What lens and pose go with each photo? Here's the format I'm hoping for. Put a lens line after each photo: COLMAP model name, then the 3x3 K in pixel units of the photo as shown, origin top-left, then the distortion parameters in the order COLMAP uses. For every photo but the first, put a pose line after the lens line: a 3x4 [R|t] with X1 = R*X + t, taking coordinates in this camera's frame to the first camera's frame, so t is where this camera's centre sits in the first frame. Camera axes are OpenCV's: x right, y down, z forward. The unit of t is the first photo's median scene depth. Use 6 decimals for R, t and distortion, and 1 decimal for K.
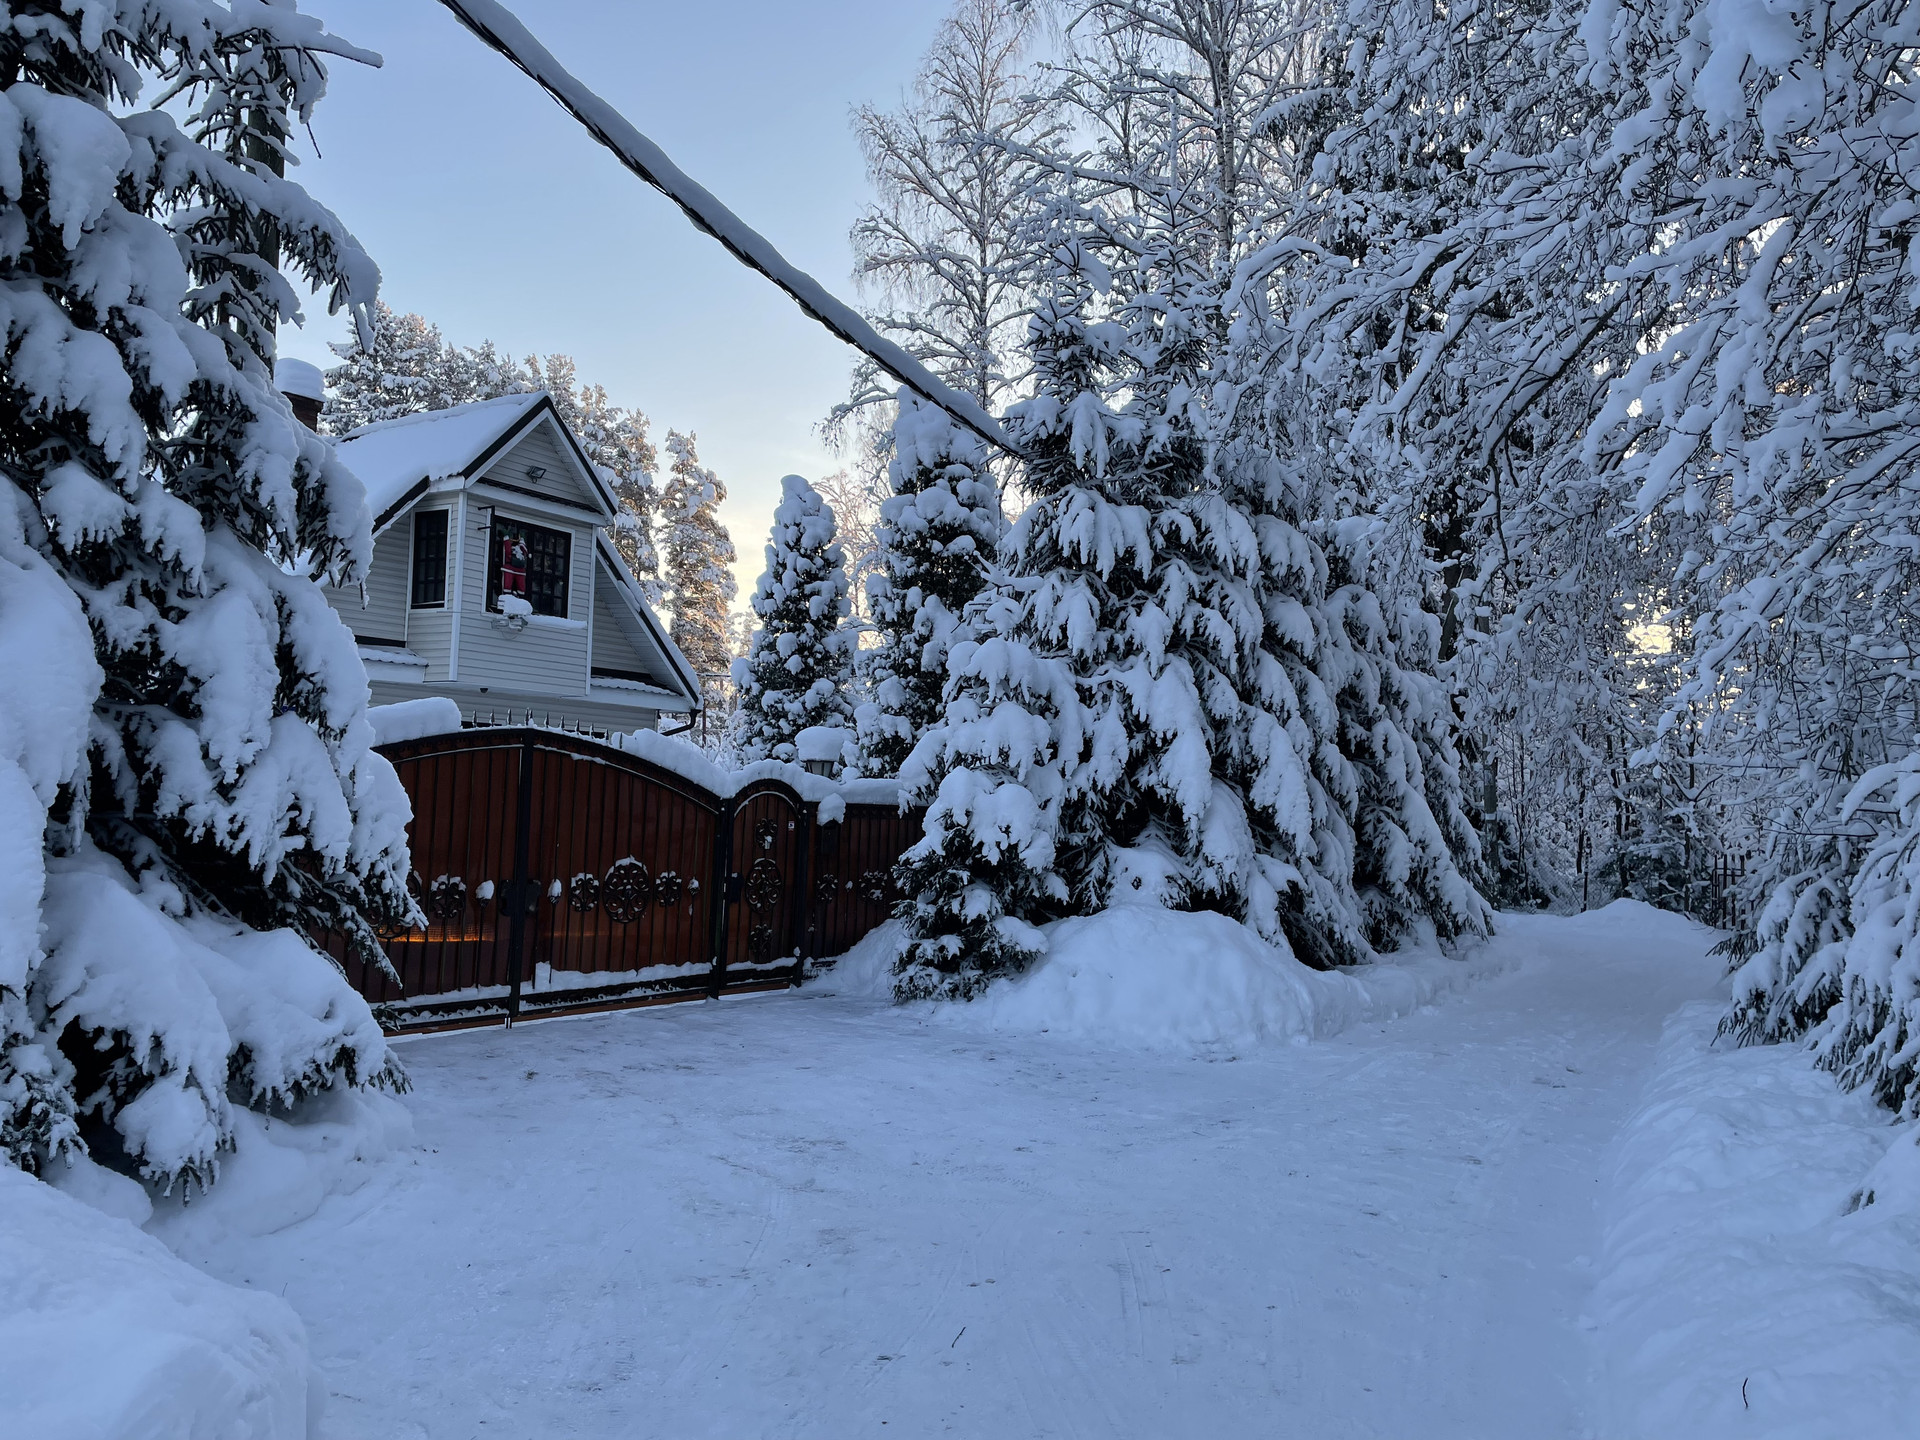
lens RADIAL K [[1450.2, 0, 984.2], [0, 1450.2, 732.5], [0, 0, 1]] dist [0.086921, -0.087495]
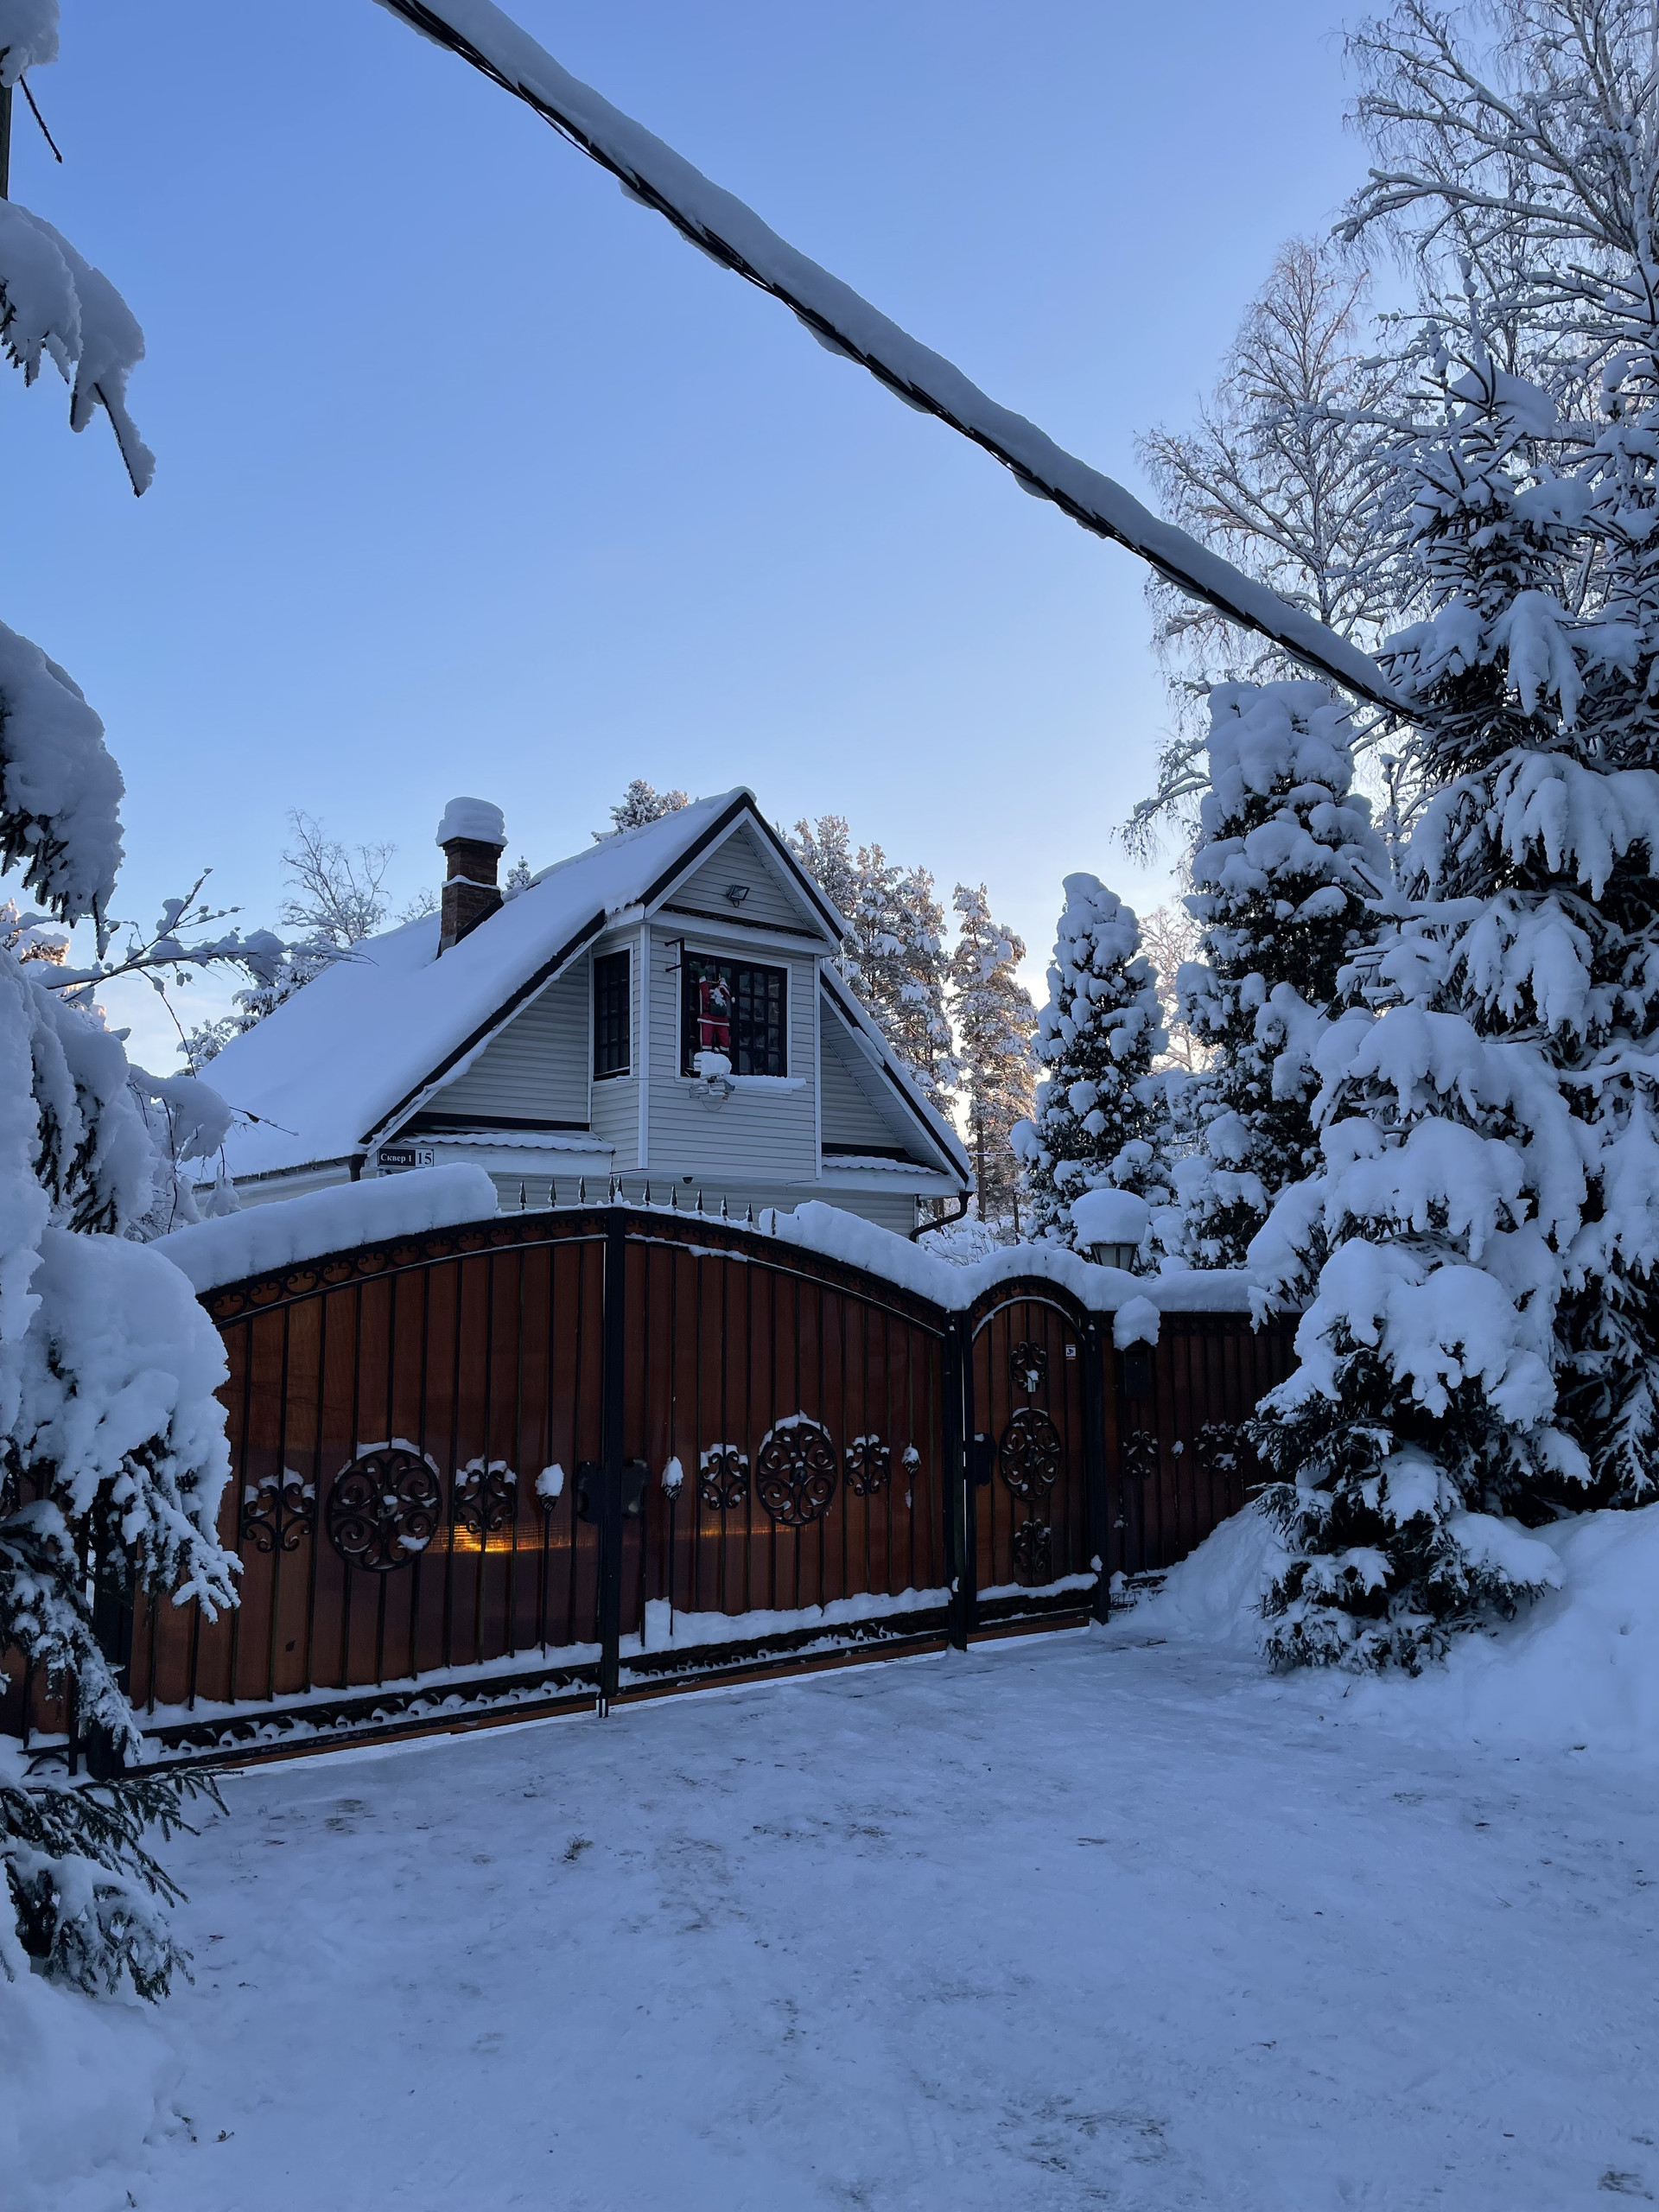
lens RADIAL K [[1670.7, 0, 833.7], [0, 1670.7, 1091.1], [0, 0, 1]] dist [0.086921, -0.087495]
pose [[0.952287, -0.078902, -0.294827, -0.010571], [0.053784, 0.994272, -0.092366, 0.014068], [0.300426, 0.072102, 0.951076, 0.275866]]
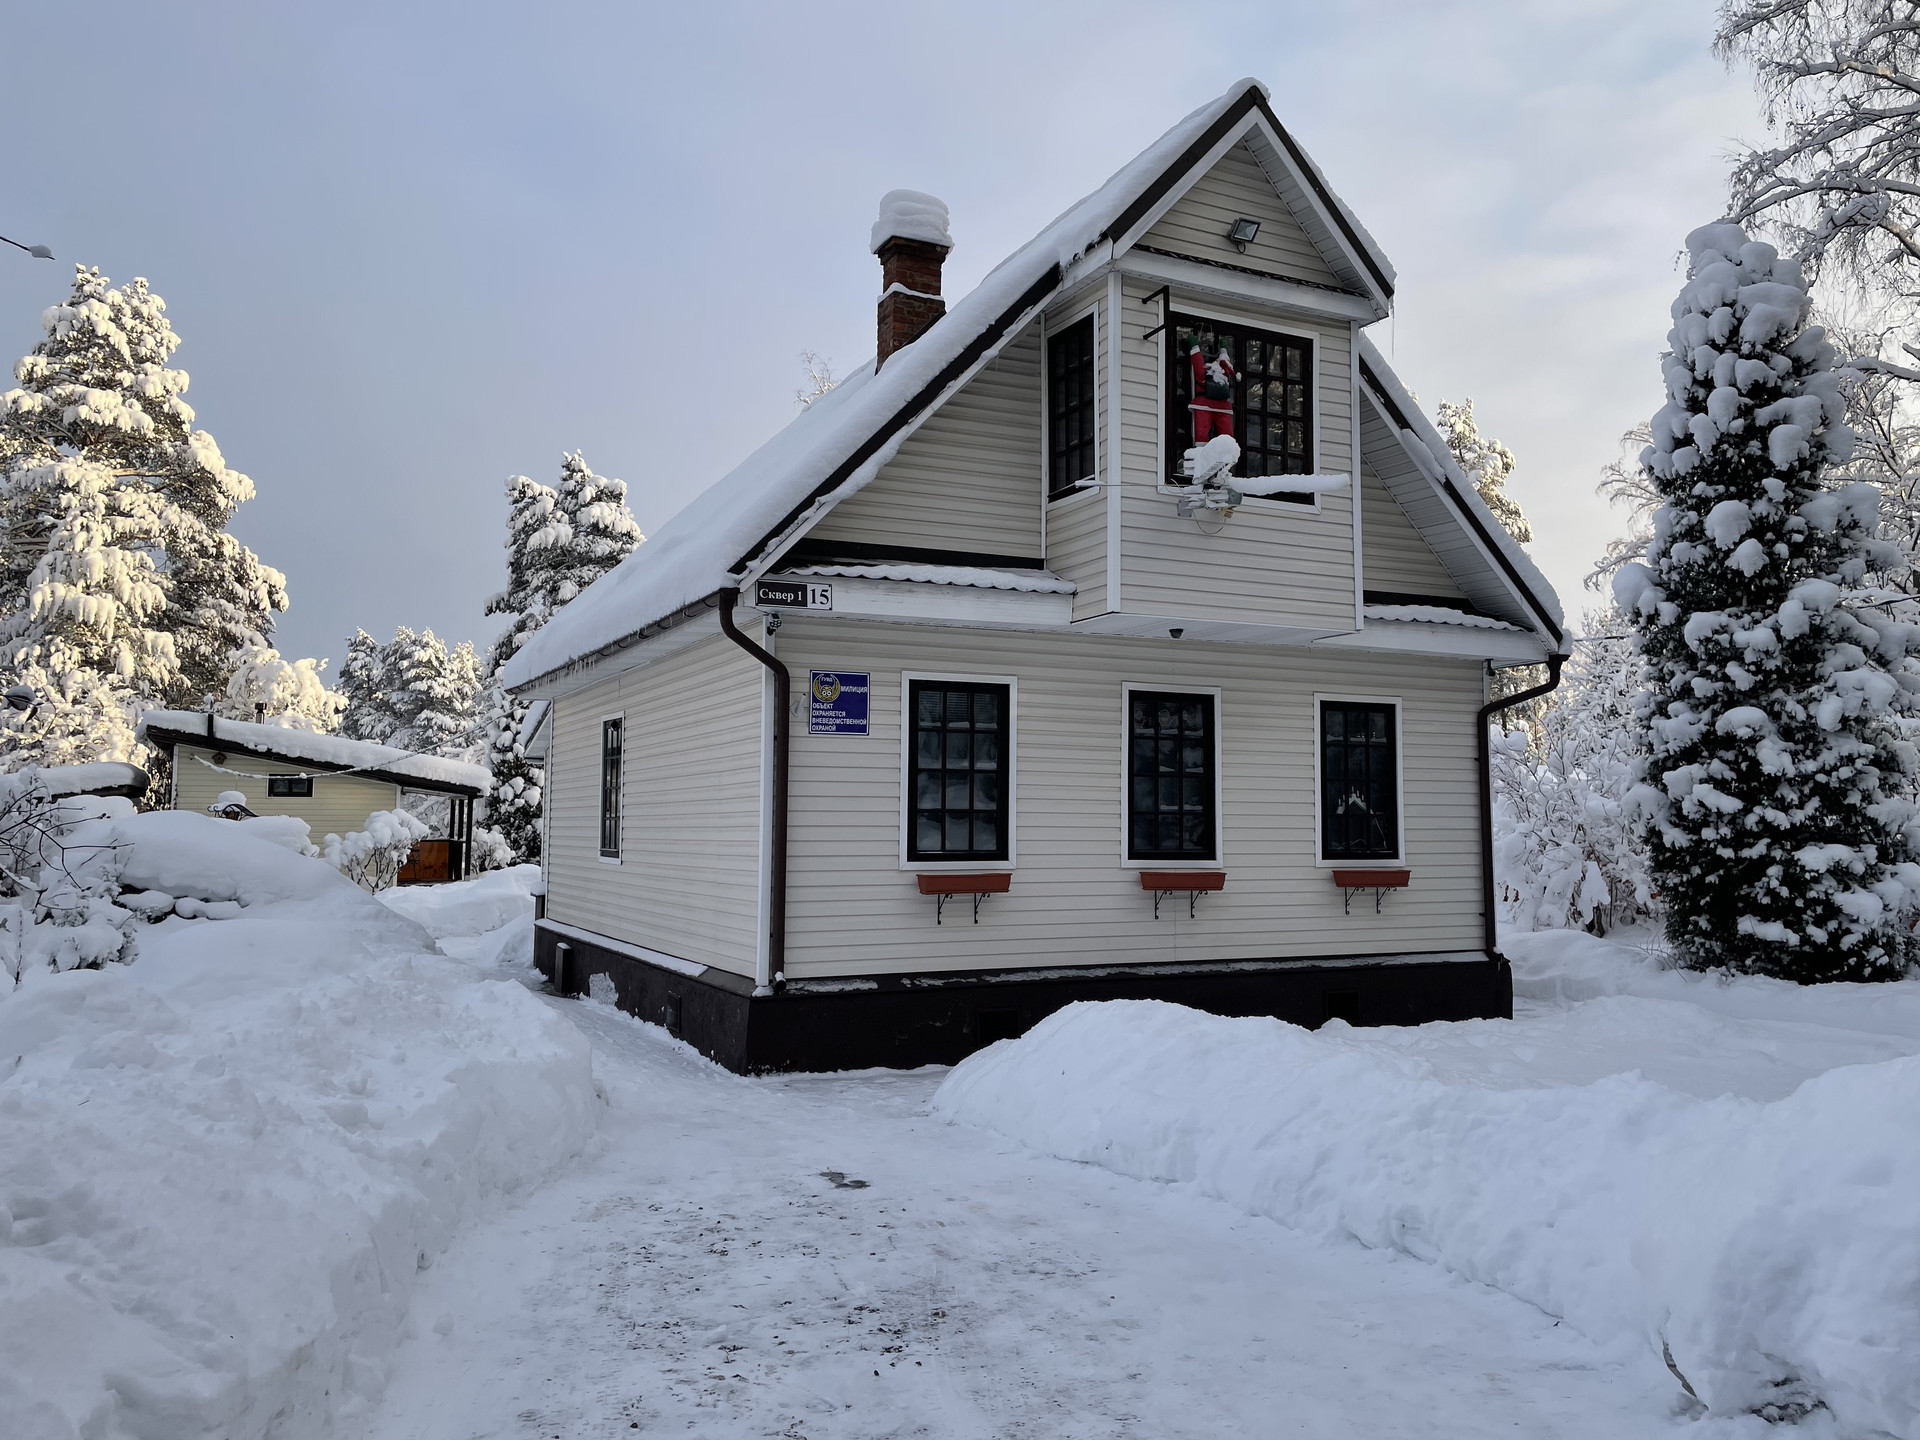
lens RADIAL K [[1450.2, 0, 966.7], [0, 1450.2, 686.6], [0, 0, 1]] dist [0.086921, -0.087495]
pose [[0.859300, -0.076377, -0.505737, -0.188973], [0.050373, 0.996618, -0.064921, 0.035432], [0.508985, 0.030311, 0.860241, 0.698343]]
